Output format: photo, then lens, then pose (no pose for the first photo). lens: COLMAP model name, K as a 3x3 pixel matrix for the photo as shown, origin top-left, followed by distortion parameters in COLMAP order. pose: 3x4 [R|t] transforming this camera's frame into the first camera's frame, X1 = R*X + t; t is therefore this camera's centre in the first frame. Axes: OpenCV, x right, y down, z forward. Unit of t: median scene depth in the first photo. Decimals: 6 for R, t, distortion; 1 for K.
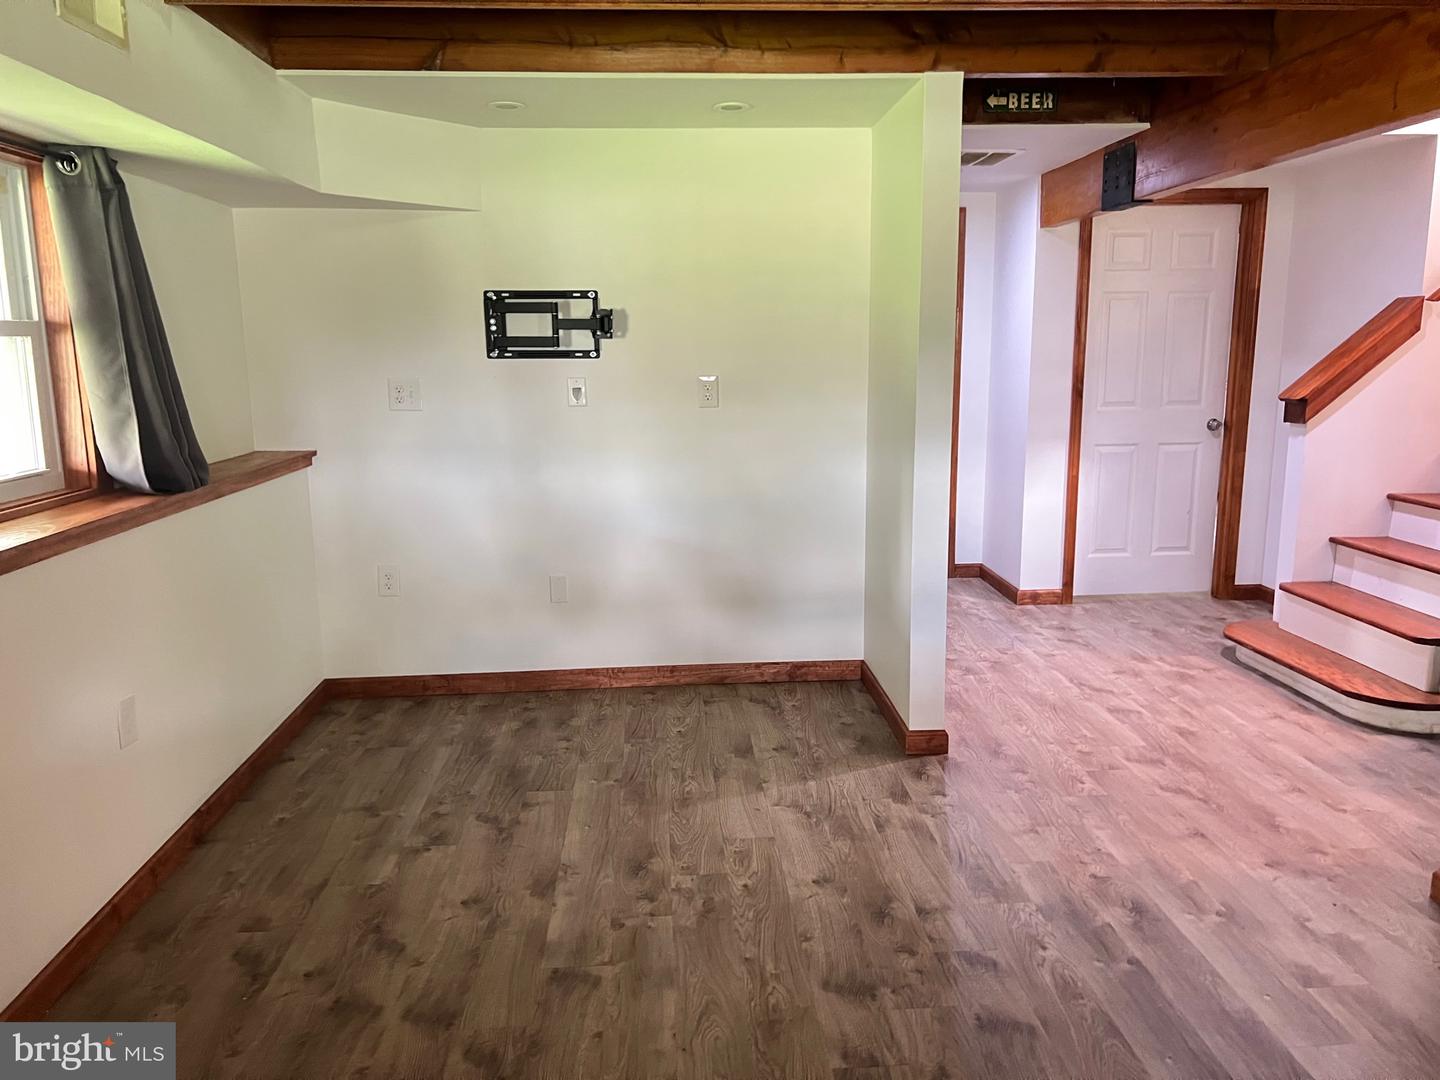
lens RADIAL K [[1153.1, 0, 720.0], [0, 1153.1, 540.0], [0, 0, 1]] dist [0.064146, -0.002188]
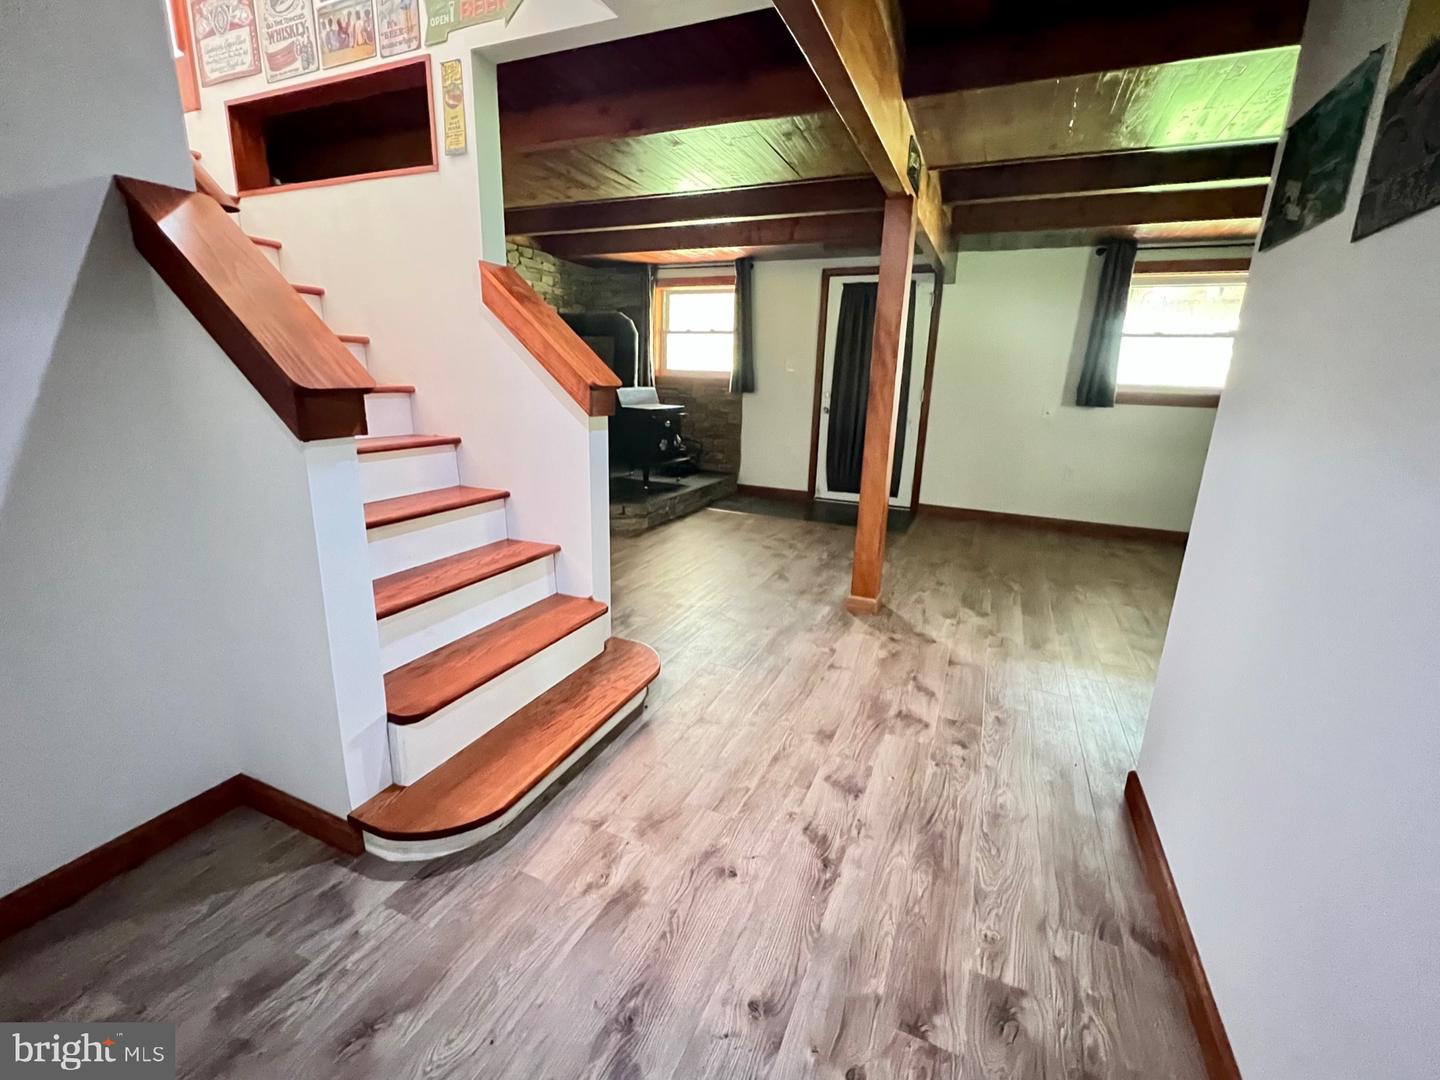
lens RADIAL K [[614.0, 0, 723.1], [0, 614.0, 534.0], [0, 0, 1]] dist [-0.001290, -0.000338]
pose [[-0.879930, -0.143225, 0.453002, 0.278584], [0.056485, 0.915179, 0.399070, -0.194270], [-0.471734, 0.376741, -0.797203, 1.423085]]
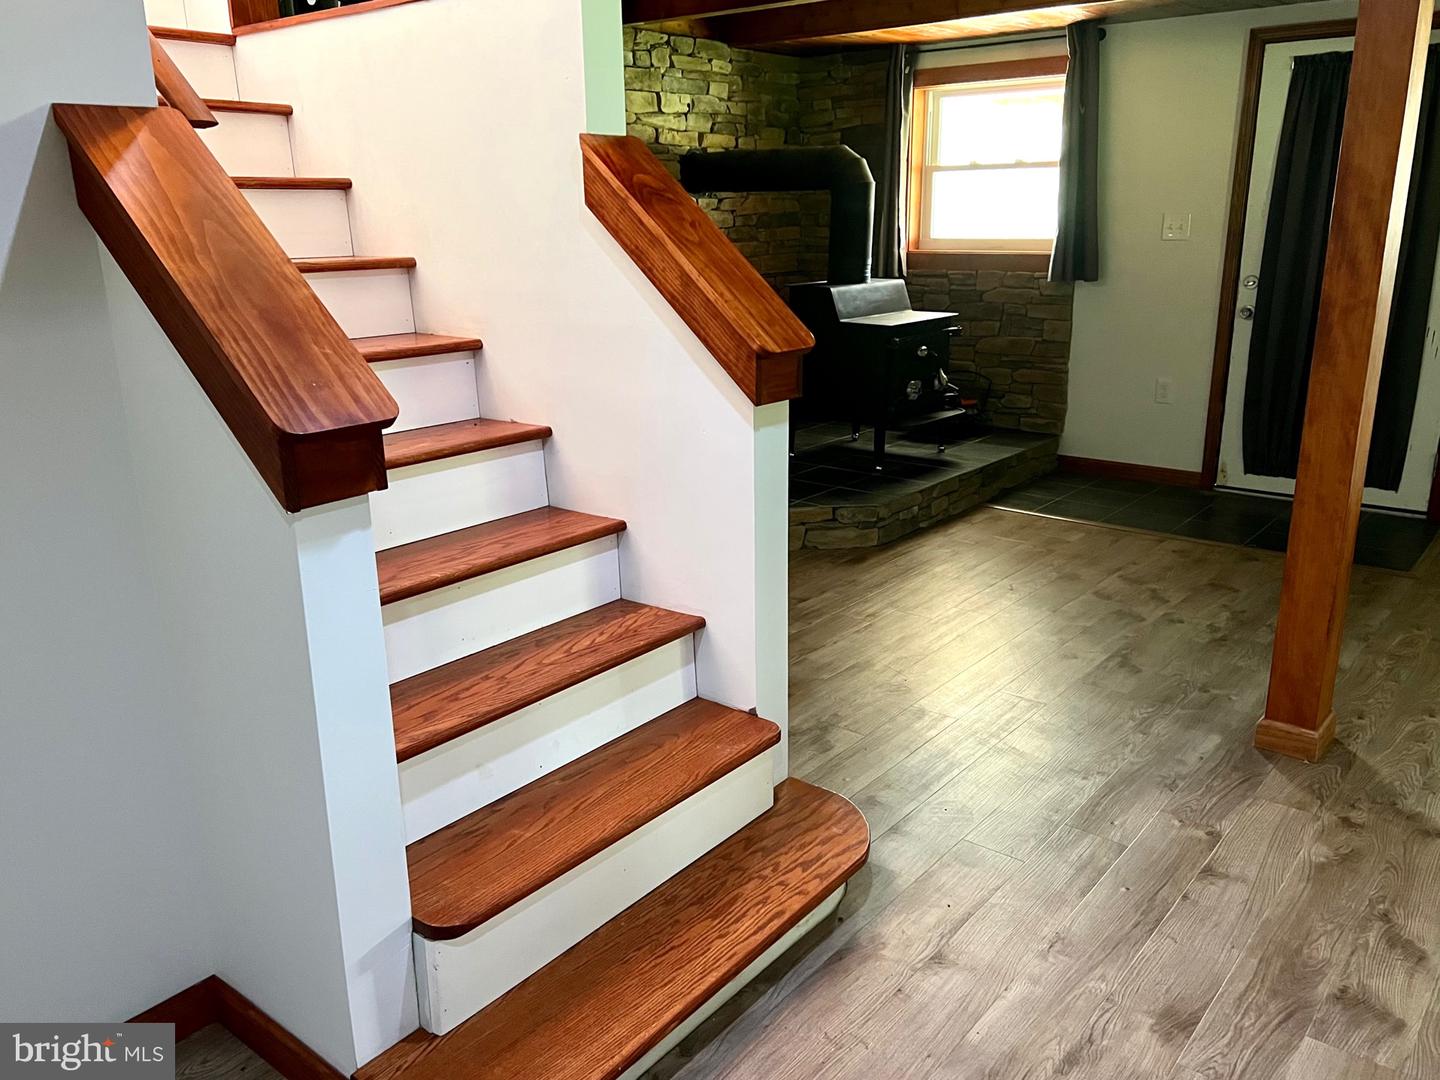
lens RADIAL K [[1123.5, 0, 742.1], [0, 1123.5, 542.4], [0, 0, 1]] dist [0.058088, -0.075399]
pose [[-0.728505, -0.185391, 0.659477, 0.262825], [0.132797, 0.906203, 0.401448, -0.242804], [-0.672045, 0.380034, -0.635555, 1.398184]]
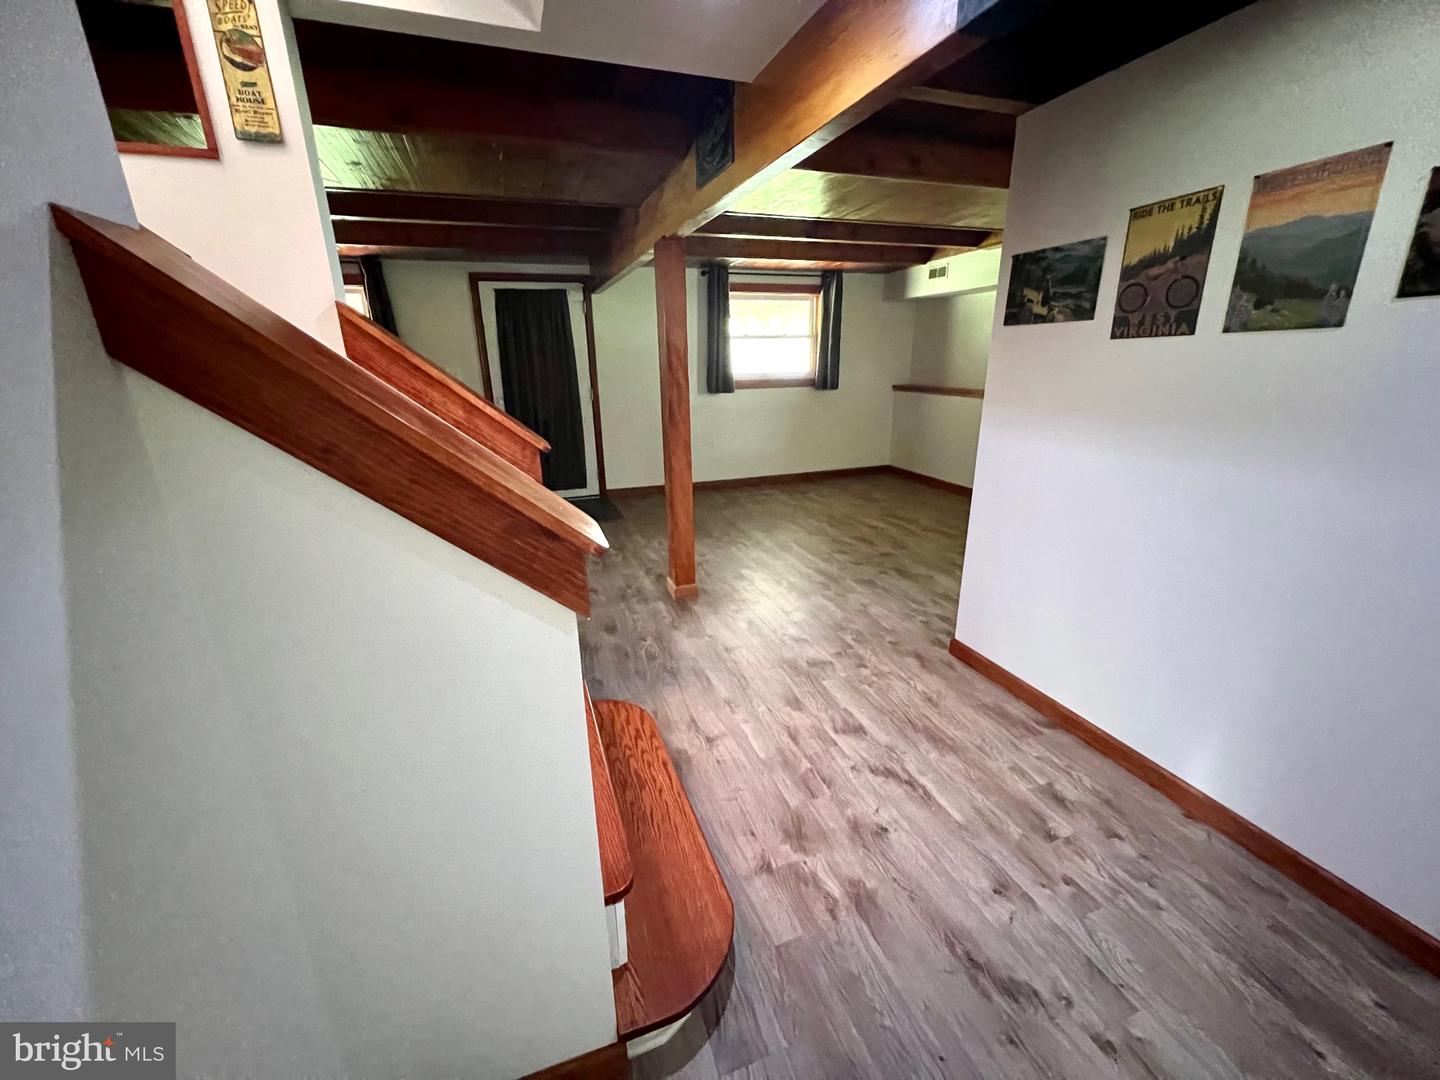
lens RADIAL K [[563.8, 0, 716.8], [0, 563.8, 532.8], [0, 0, 1]] dist [0.000133, -0.000036]
pose [[-0.968877, 0.092371, -0.229663, 0.607937], [-0.024141, 0.888089, 0.459038, -0.250760], [0.246363, 0.450295, -0.858219, 1.436860]]
